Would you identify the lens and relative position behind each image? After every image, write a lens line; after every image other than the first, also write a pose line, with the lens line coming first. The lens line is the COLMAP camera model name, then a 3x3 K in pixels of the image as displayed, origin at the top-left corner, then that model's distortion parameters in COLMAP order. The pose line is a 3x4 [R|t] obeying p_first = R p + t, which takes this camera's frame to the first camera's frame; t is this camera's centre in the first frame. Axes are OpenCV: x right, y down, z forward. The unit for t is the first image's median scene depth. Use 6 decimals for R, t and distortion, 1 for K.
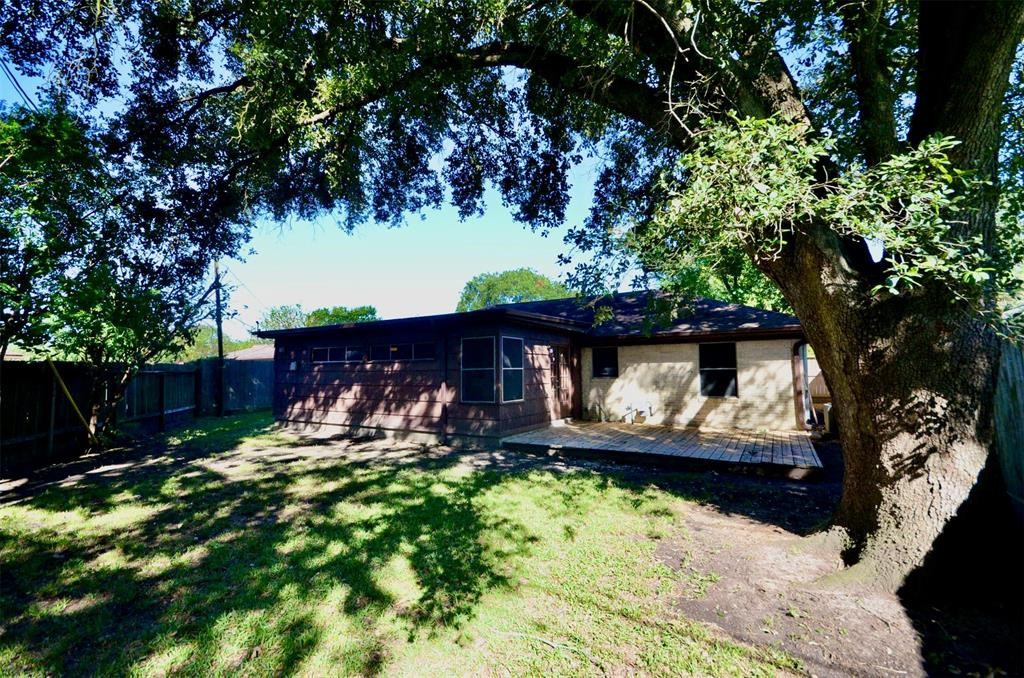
lens RADIAL K [[447.7, 0, 510.0], [0, 447.7, 343.4], [0, 0, 1]] dist [-0.000112, -0.001390]
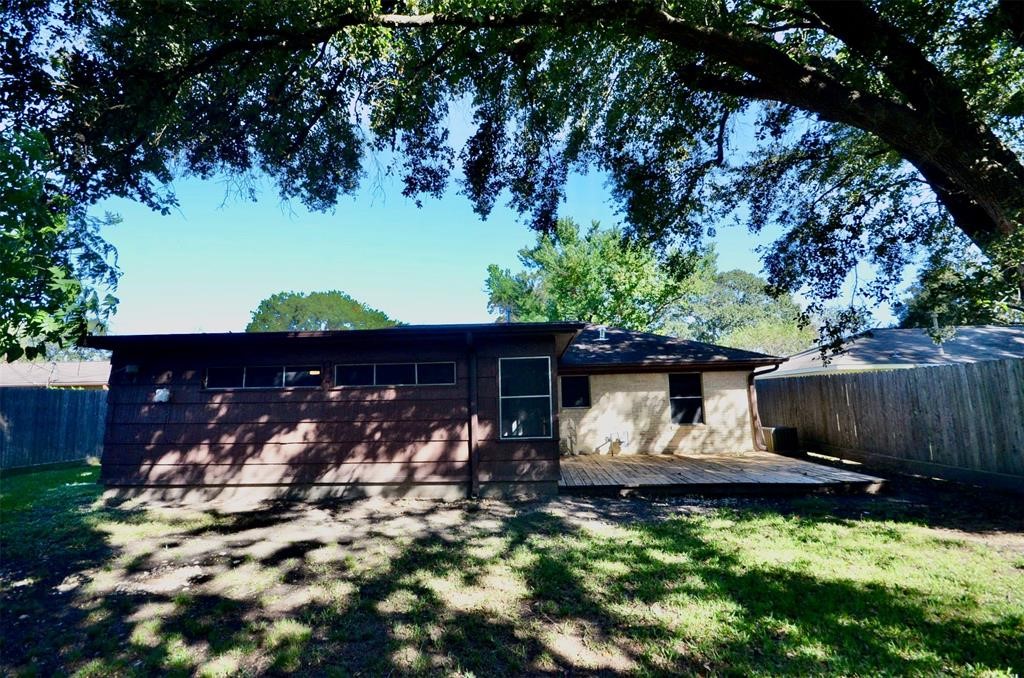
lens RADIAL K [[447.7, 0, 513.2], [0, 447.7, 332.2], [0, 0, 1]] dist [-0.000112, -0.001390]
pose [[0.876407, 0.069425, 0.476540, -0.415309], [-0.020109, 0.993967, -0.107823, 0.024844], [-0.481151, 0.084914, 0.872516, 0.251706]]
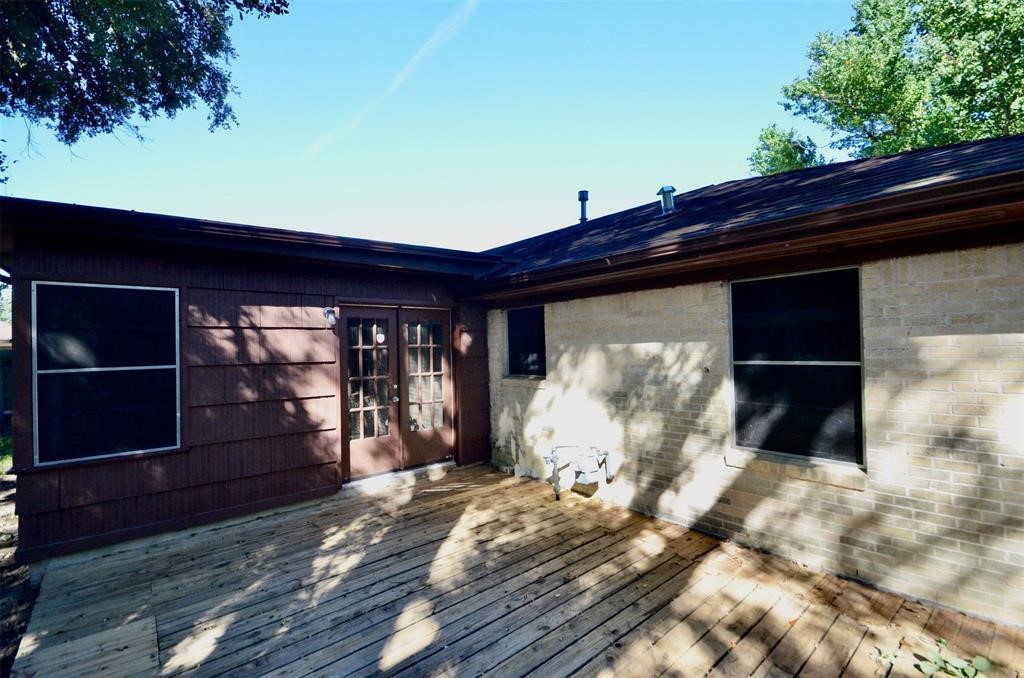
lens RADIAL K [[447.7, 0, 510.9], [0, 447.7, 340.3], [0, 0, 1]] dist [-0.000112, -0.001390]
pose [[0.949137, -0.012191, -0.314628, 0.379837], [0.027654, 0.998616, 0.044727, 0.022778], [0.313648, -0.051153, 0.948161, 0.655045]]
